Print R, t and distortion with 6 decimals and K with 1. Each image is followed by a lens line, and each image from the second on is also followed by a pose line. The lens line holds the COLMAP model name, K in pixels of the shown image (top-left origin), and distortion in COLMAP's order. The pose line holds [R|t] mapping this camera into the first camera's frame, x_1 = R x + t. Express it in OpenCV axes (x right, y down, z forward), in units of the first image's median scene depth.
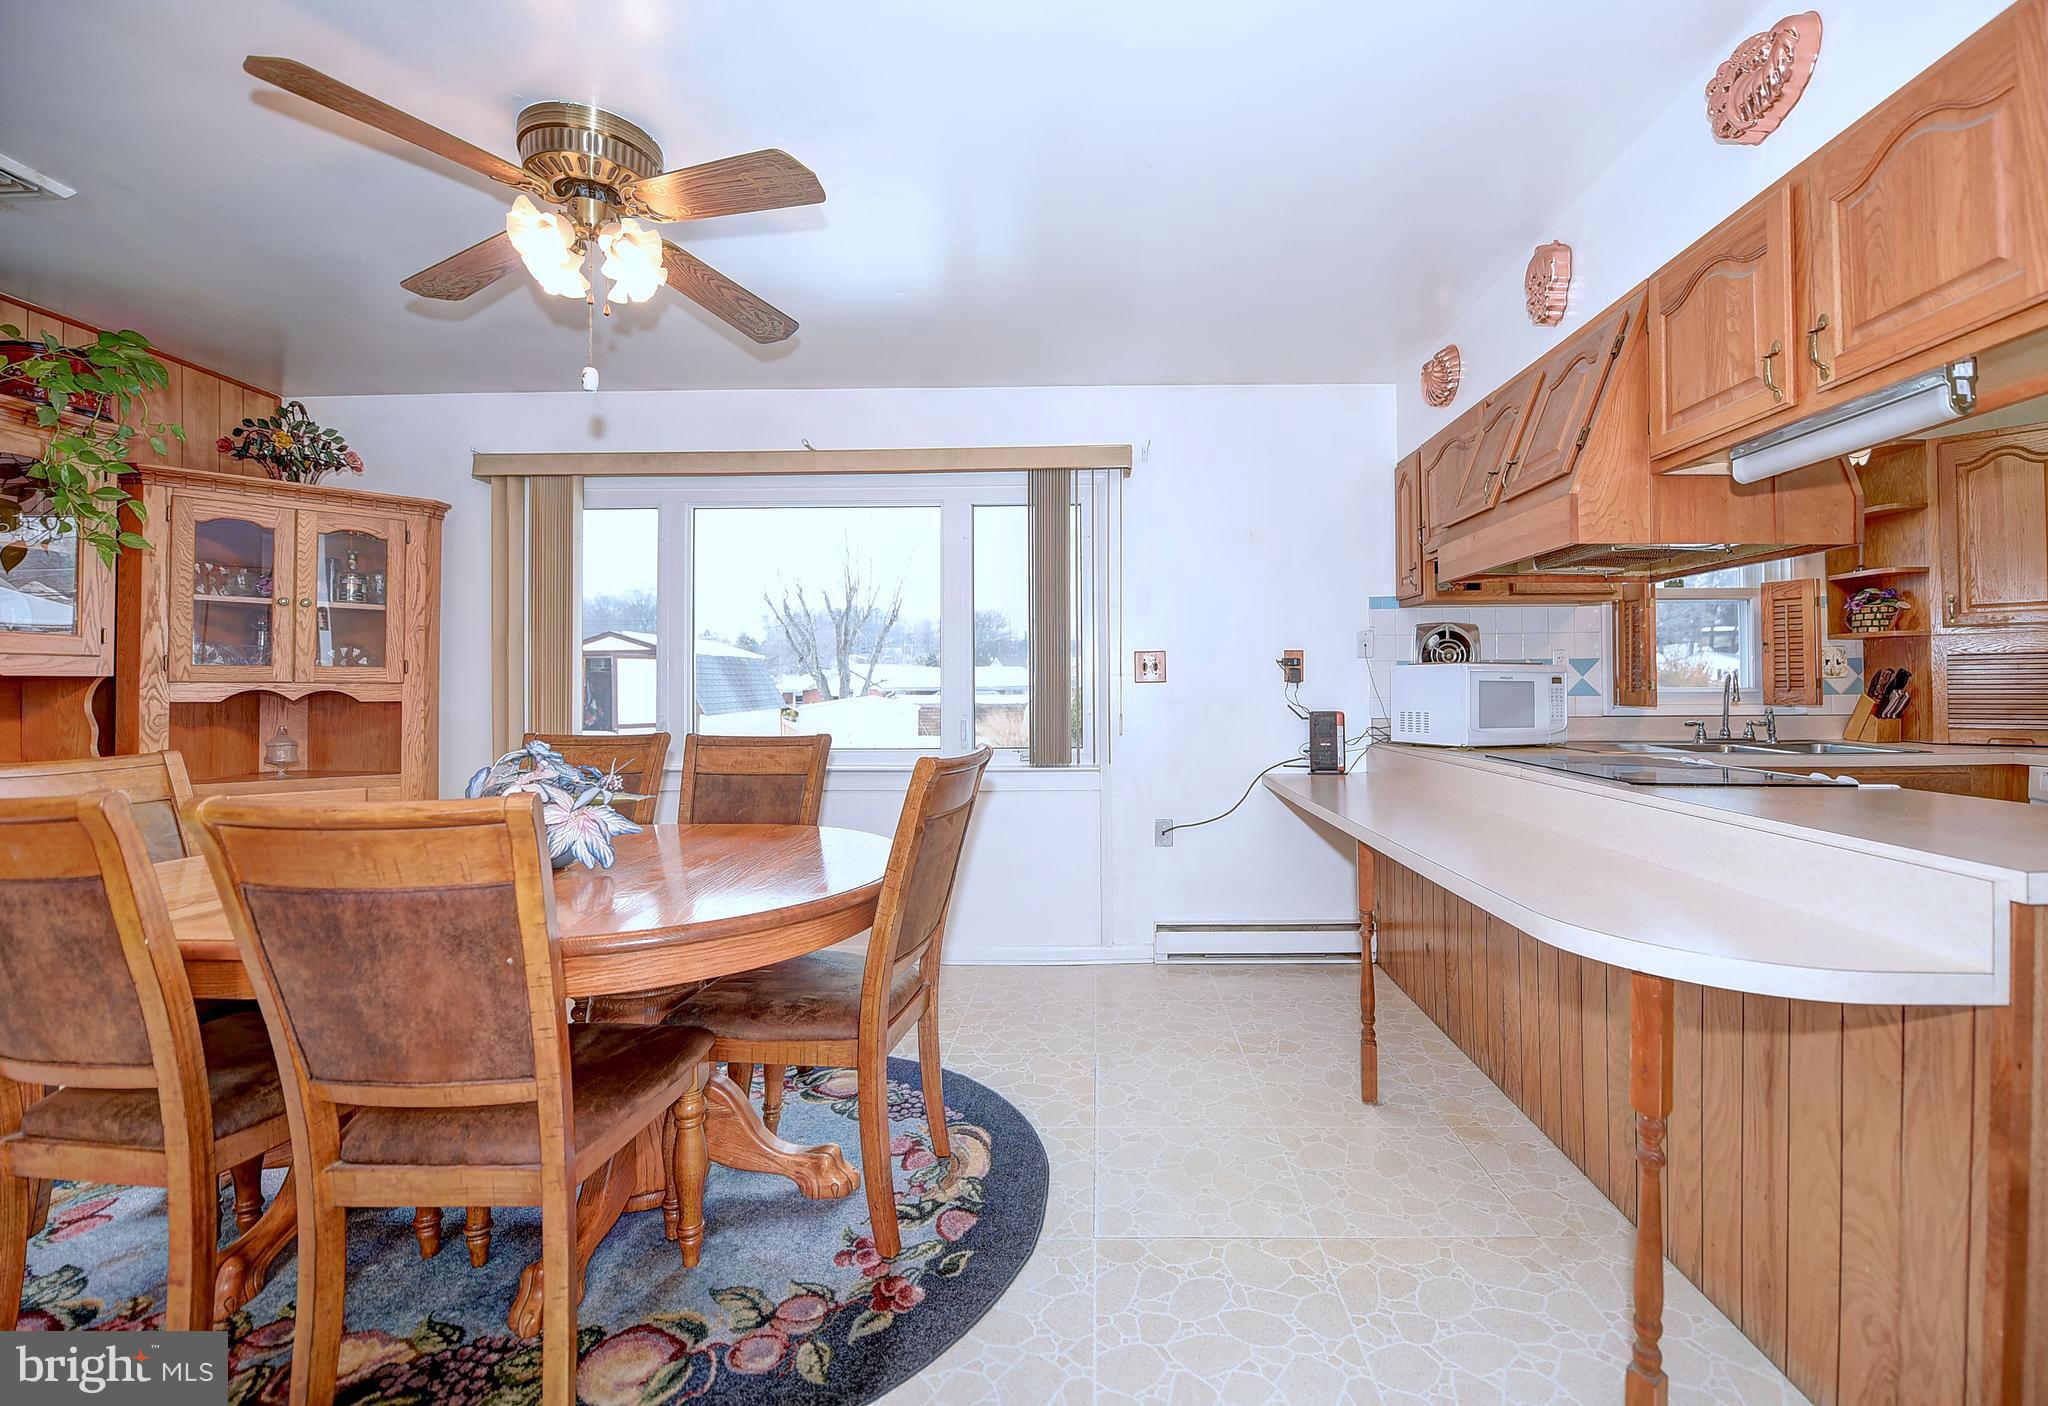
lens RADIAL K [[873.1, 0, 1084.9], [0, 873.1, 676.7], [0, 0, 1]] dist [-0.016915, -0.002112]
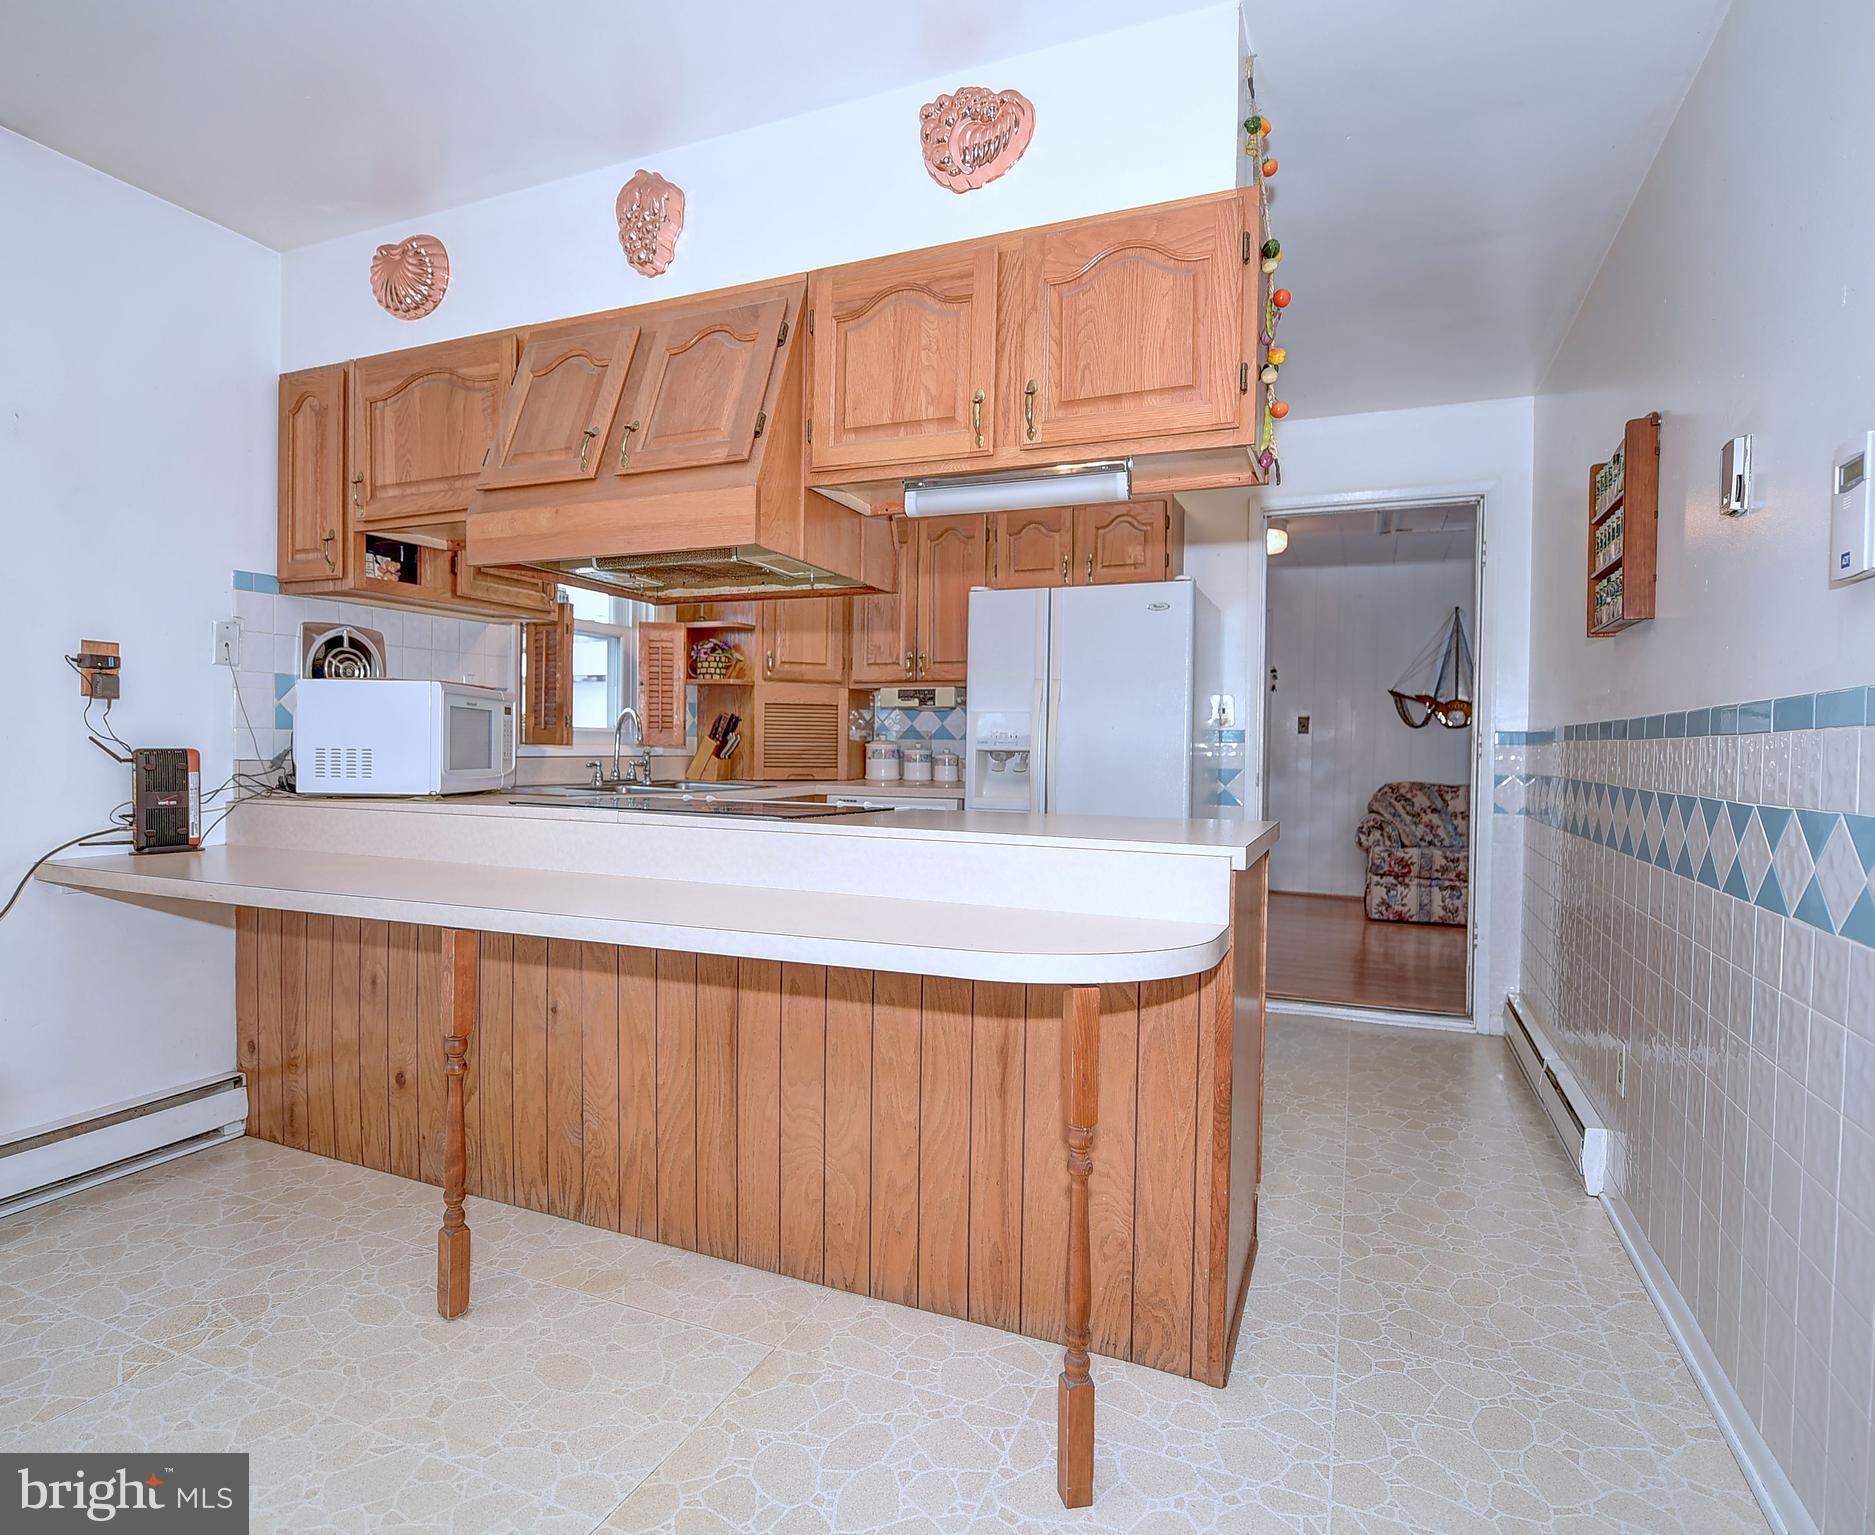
lens RADIAL K [[1027.4, 0, 921.3], [0, 1027.4, 765.1], [0, 0, 1]] dist [-0.009501, 0.000000]
pose [[0.384707, -0.007187, 0.923011, -0.264287], [-0.027710, 0.999429, 0.019332, 0.034919], [-0.922623, -0.033014, 0.384288, 0.368523]]
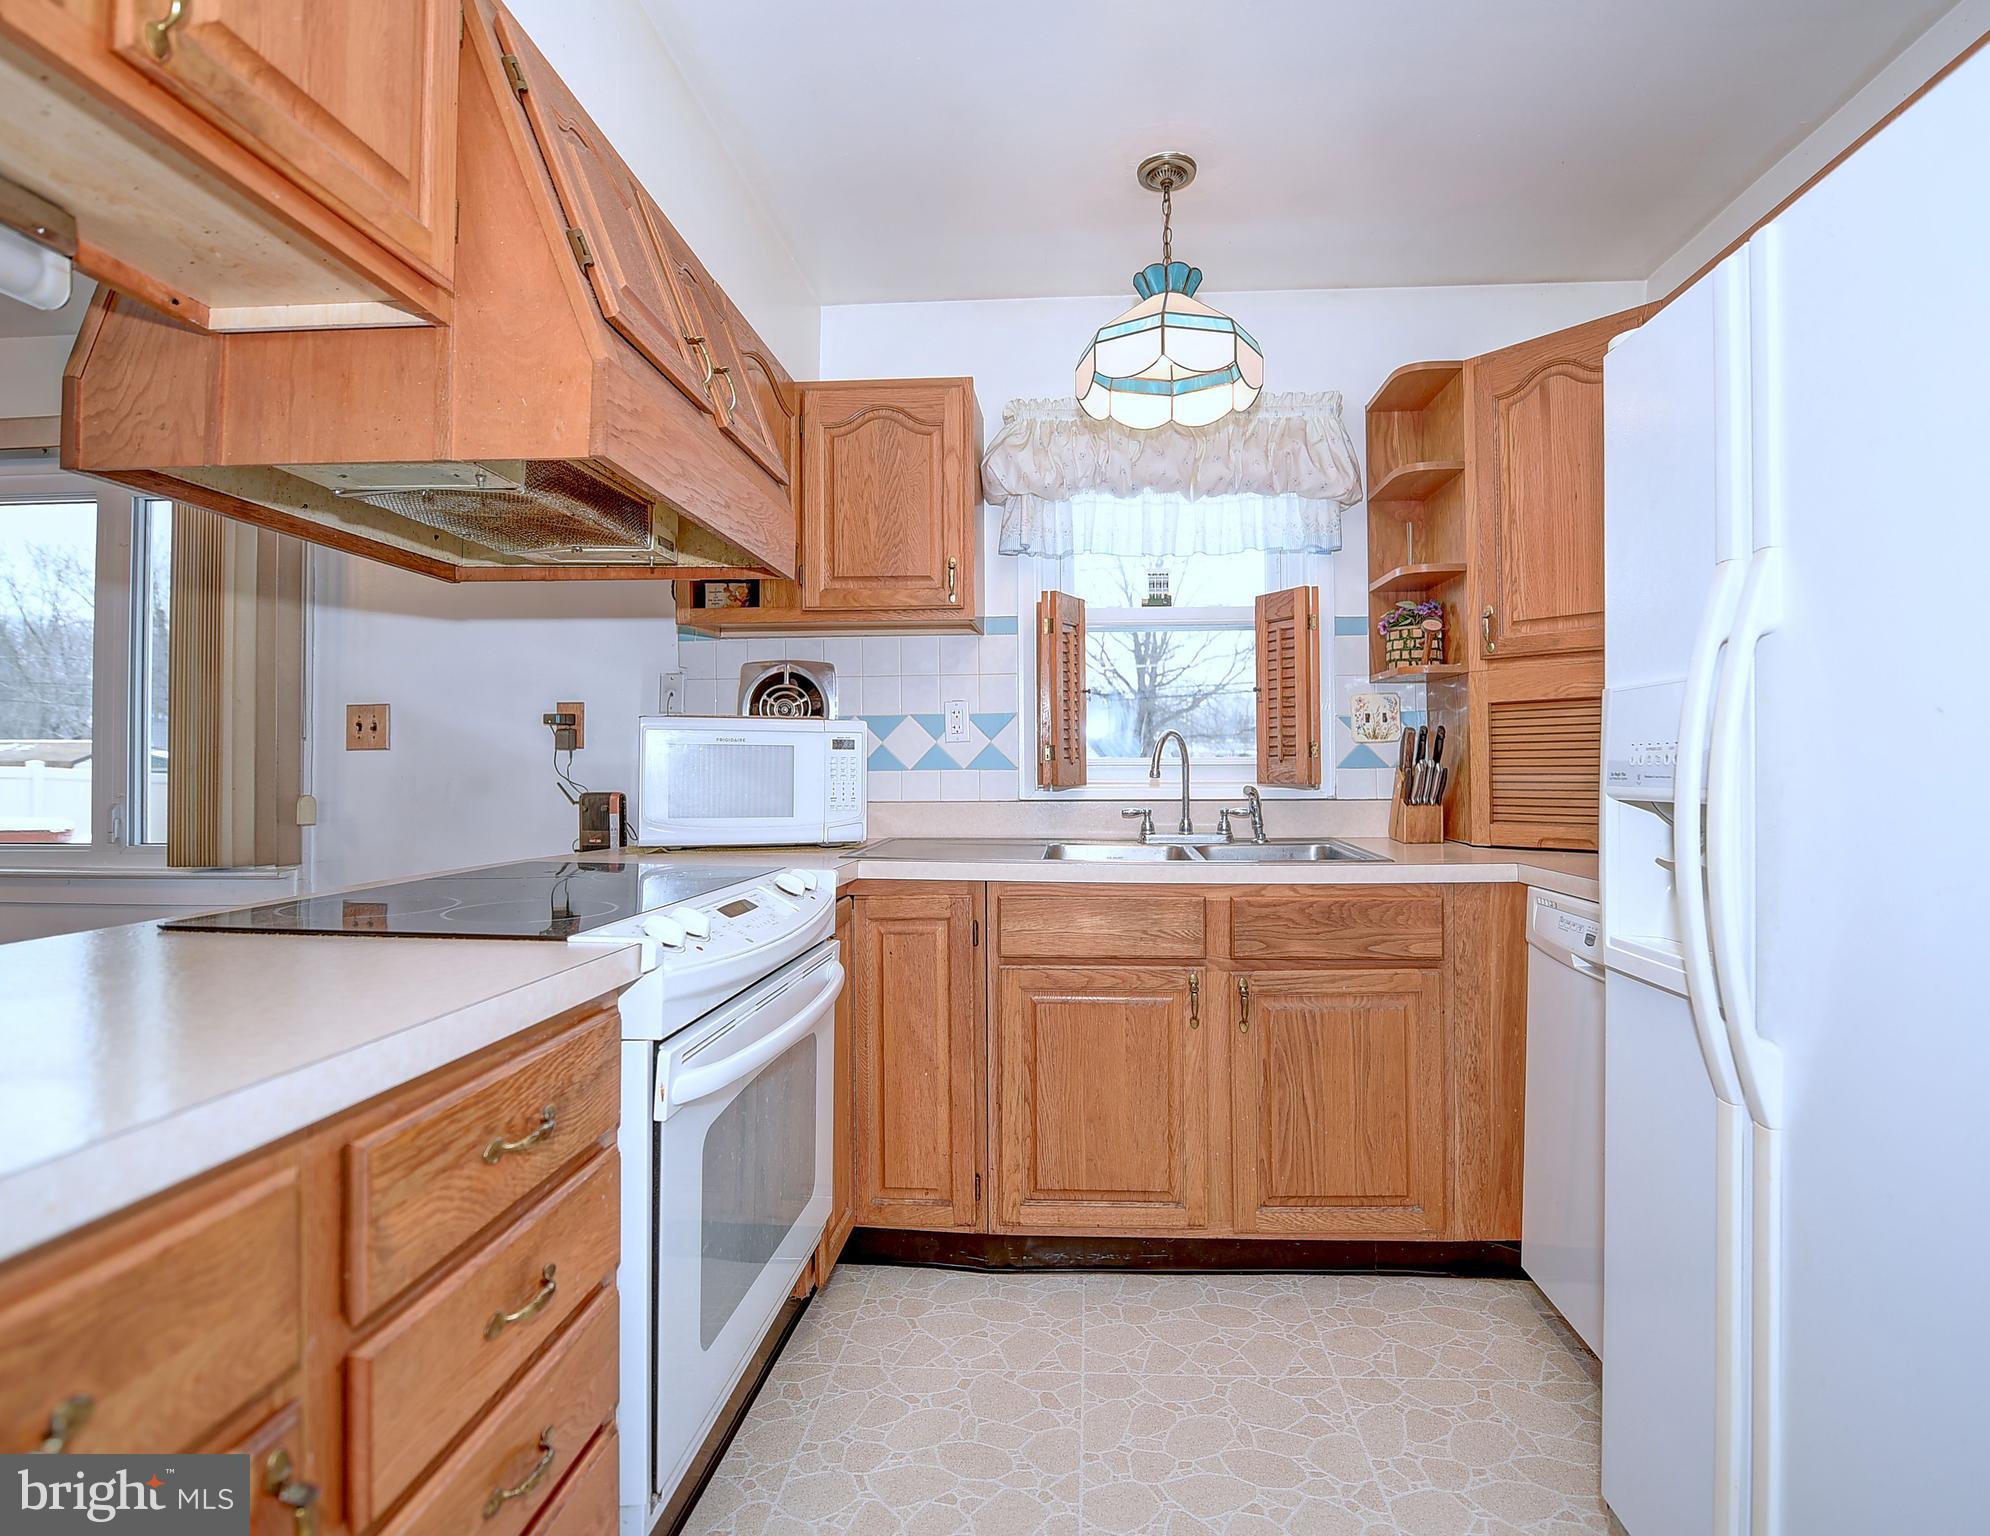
lens RADIAL K [[986.3, 0, 1037.6], [0, 986.3, 746.0], [0, 0, 1]] dist [-0.017136, -0.003699]
pose [[0.999258, -0.000578, -0.038512, 0.970691], [0.000374, 0.999986, -0.005328, 0.012553], [0.038515, 0.005310, 0.999244, 0.373995]]
